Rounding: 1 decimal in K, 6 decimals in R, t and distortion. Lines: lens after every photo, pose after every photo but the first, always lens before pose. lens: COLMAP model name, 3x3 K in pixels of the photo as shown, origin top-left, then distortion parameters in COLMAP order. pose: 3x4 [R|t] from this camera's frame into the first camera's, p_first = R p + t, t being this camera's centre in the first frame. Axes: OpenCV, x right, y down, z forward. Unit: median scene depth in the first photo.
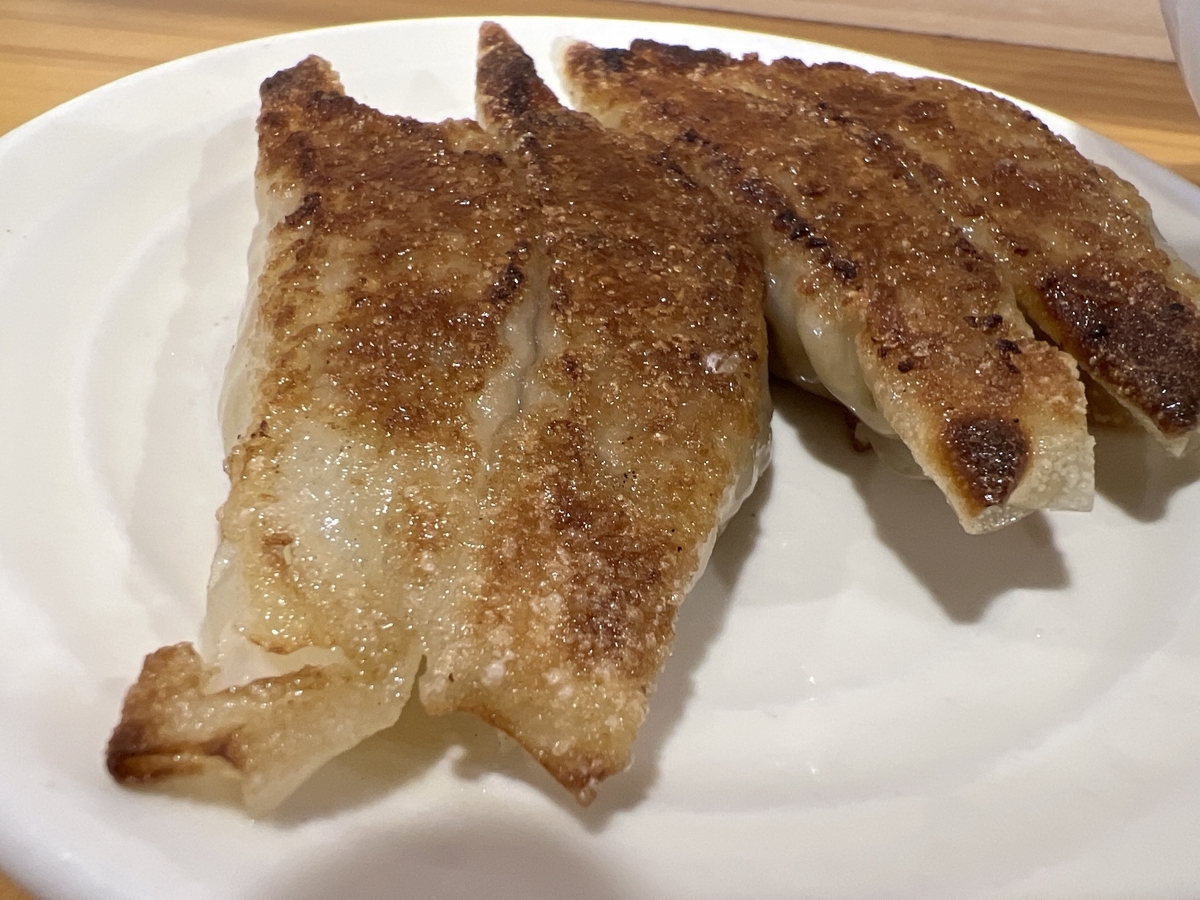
lens RADIAL K [[914.5, 0, 598.3], [0, 914.5, 443.5], [0, 0, 1]] dist [0.037692, -0.034718]
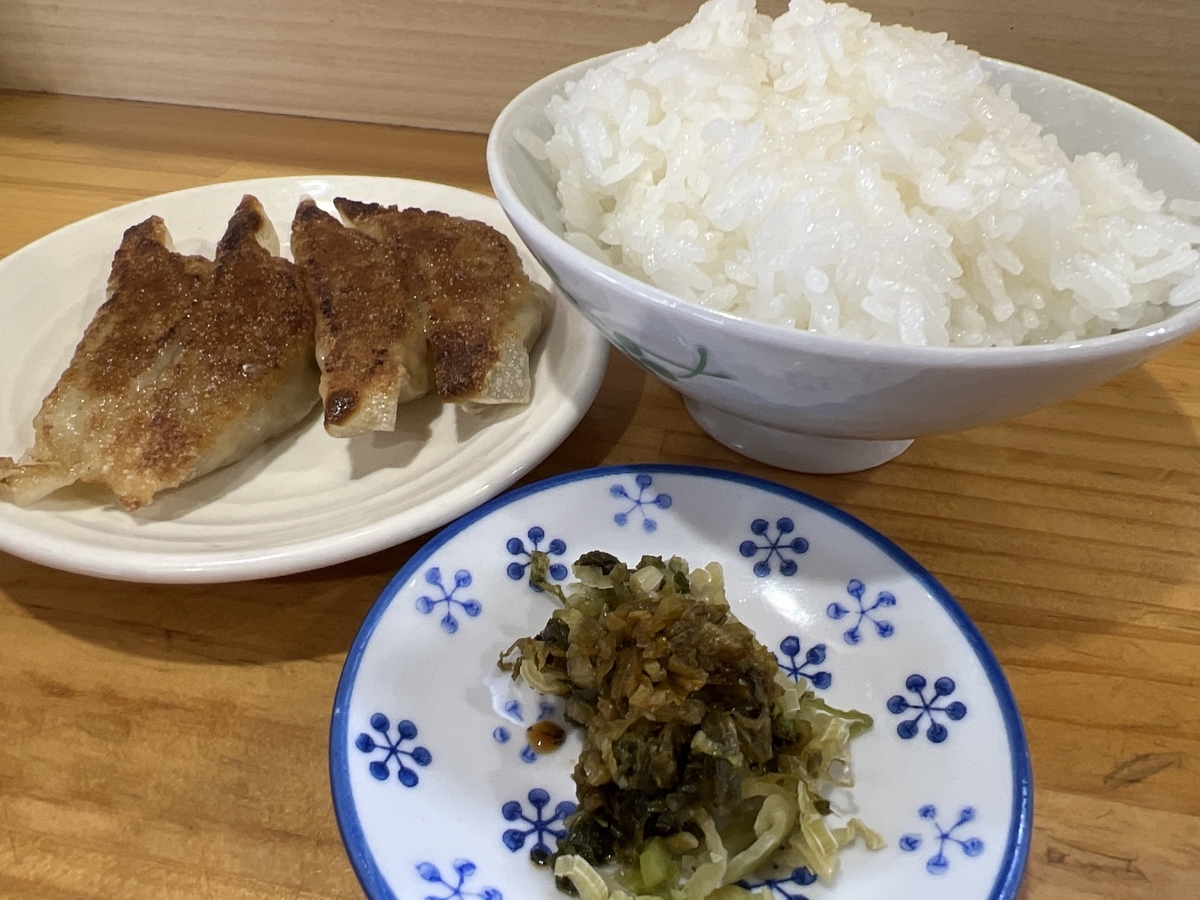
lens RADIAL K [[914.5, 0, 600.5], [0, 914.5, 457.7], [0, 0, 1]] dist [0.037692, -0.034718]
pose [[0.993043, 0.020789, -0.115902, 1.516615], [-0.021398, 0.999763, -0.004011, 0.157753], [0.115791, 0.006463, 0.993253, -1.482917]]
